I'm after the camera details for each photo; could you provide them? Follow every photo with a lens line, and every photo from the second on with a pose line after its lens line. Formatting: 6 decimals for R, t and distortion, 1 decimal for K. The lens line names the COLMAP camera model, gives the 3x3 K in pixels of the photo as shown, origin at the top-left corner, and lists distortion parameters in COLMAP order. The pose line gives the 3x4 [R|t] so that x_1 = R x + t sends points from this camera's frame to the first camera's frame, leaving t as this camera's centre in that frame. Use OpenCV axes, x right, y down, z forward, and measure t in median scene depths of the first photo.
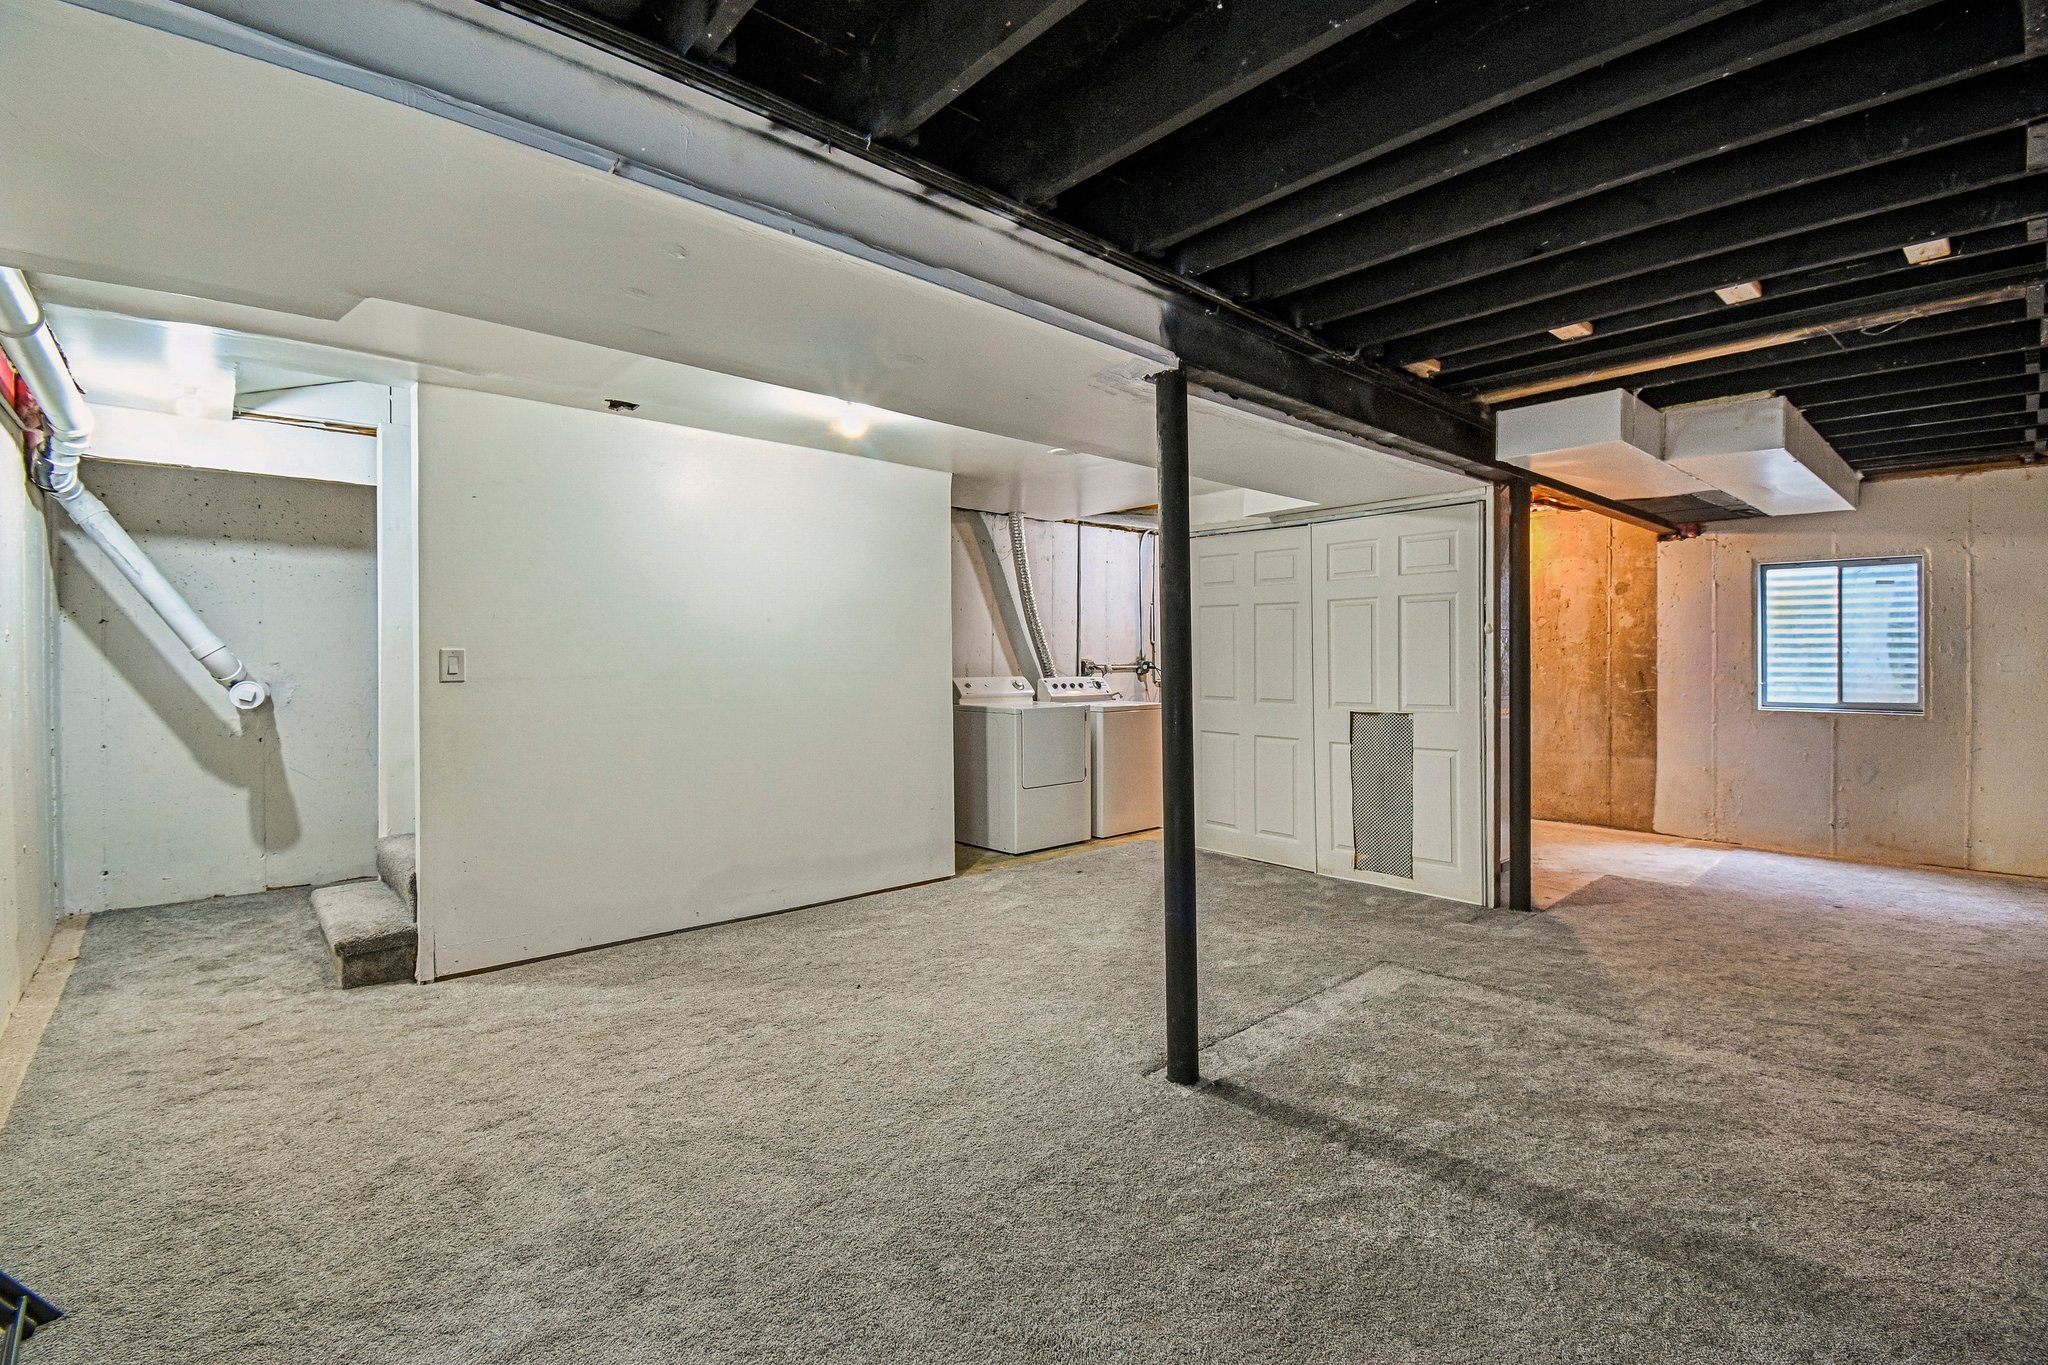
lens RADIAL K [[906.8, 0, 1022.0], [0, 906.8, 673.8], [0, 0, 1]] dist [0.027018, -0.015922]
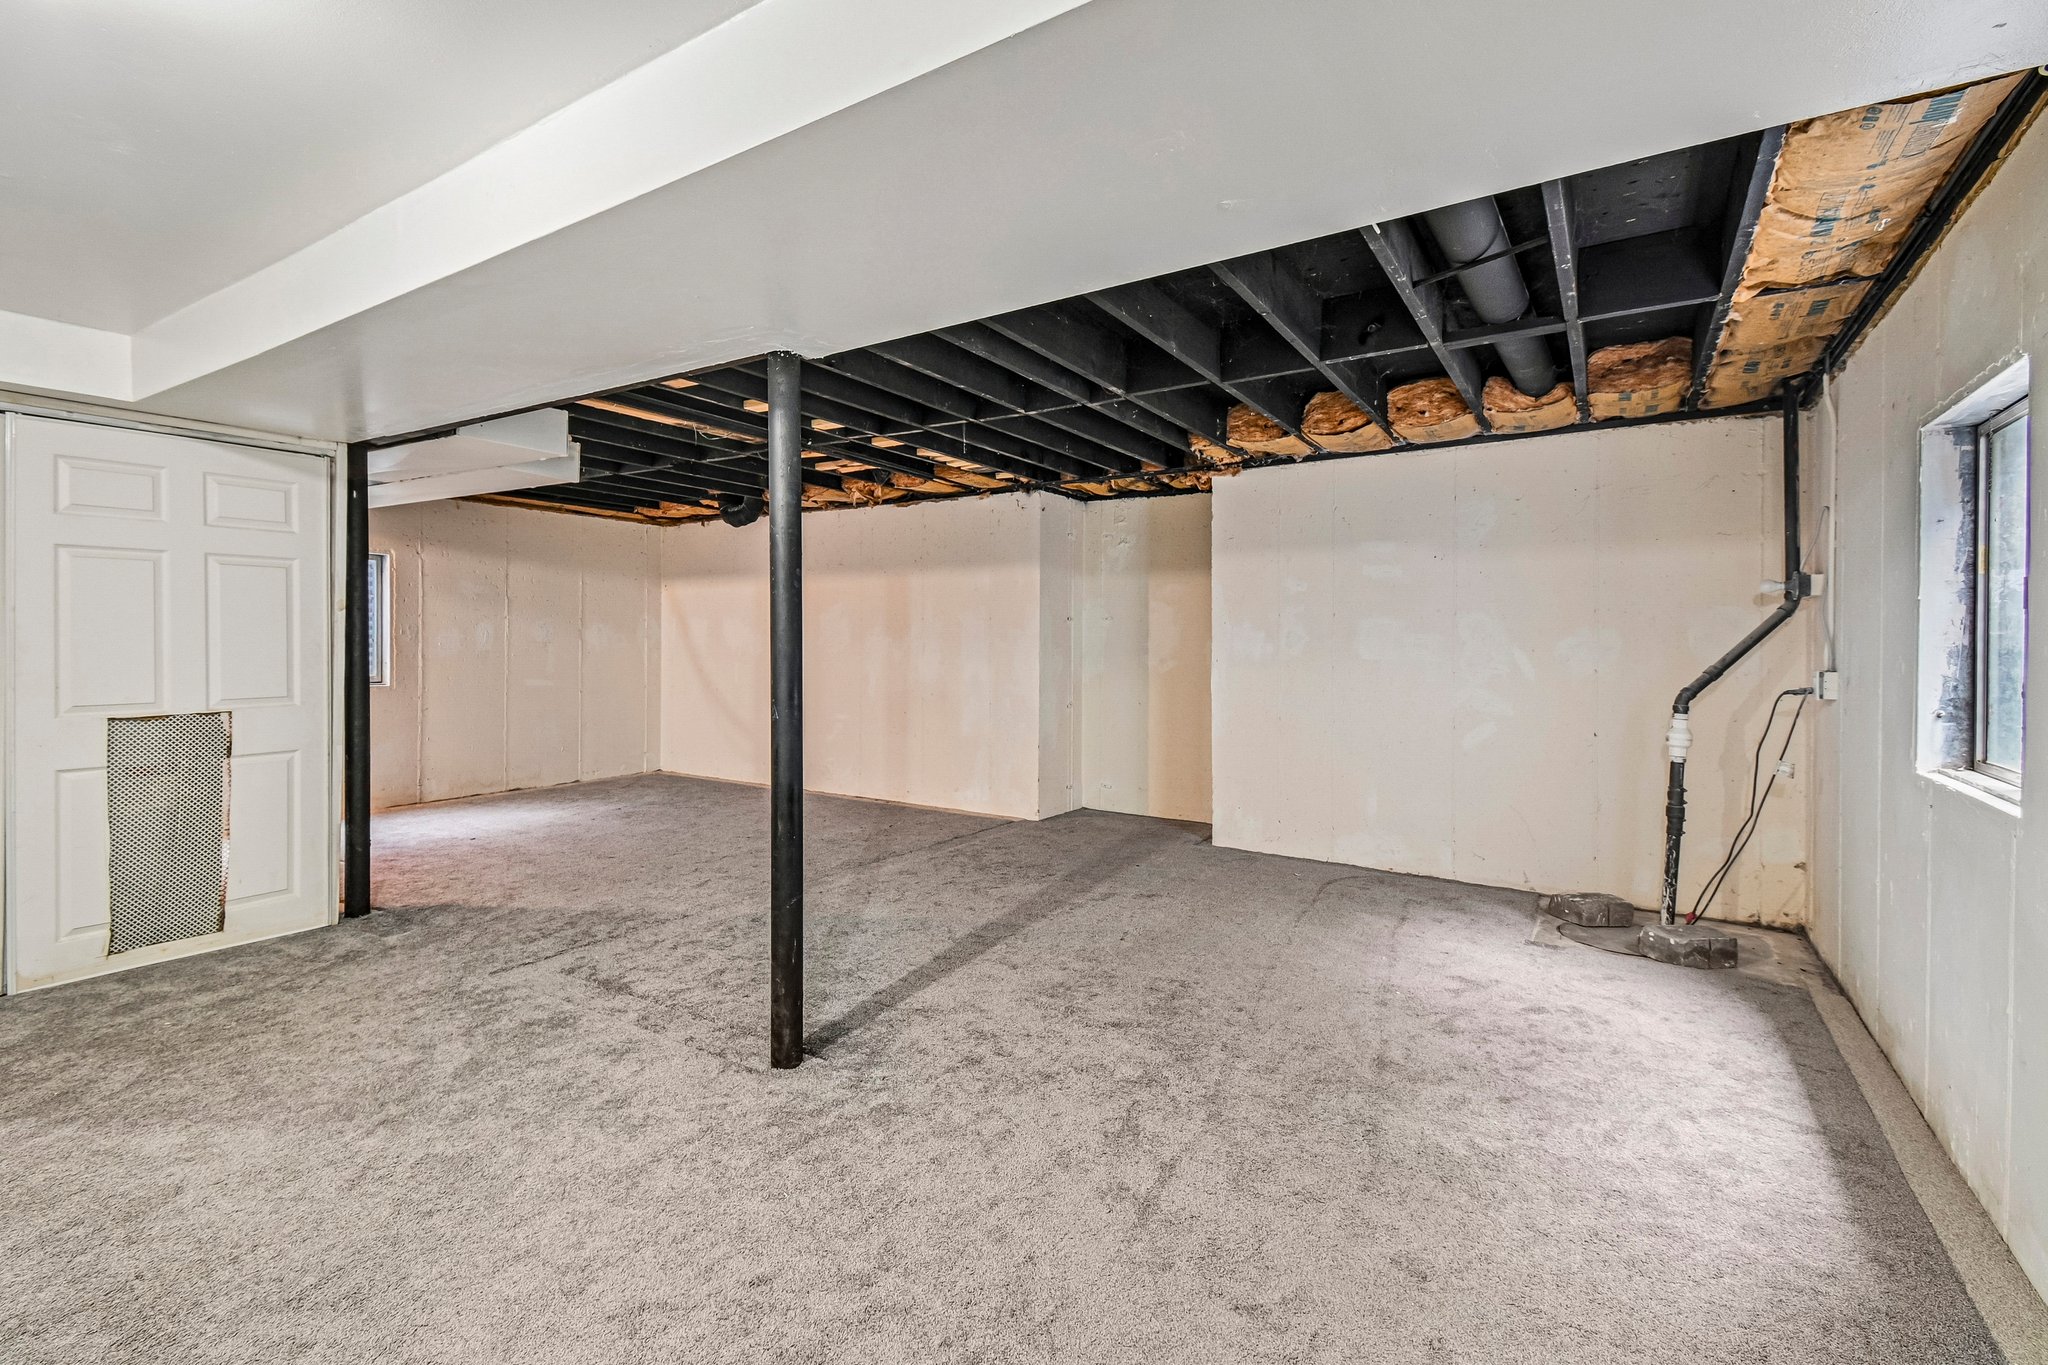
lens RADIAL K [[906.8, 0, 1038.4], [0, 906.8, 640.7], [0, 0, 1]] dist [0.027018, -0.015922]
pose [[-0.251212, -0.000055, 0.967932, -0.493948], [0.007991, 0.999966, 0.002131, -0.011516], [-0.967899, 0.008270, -0.251203, 0.553128]]
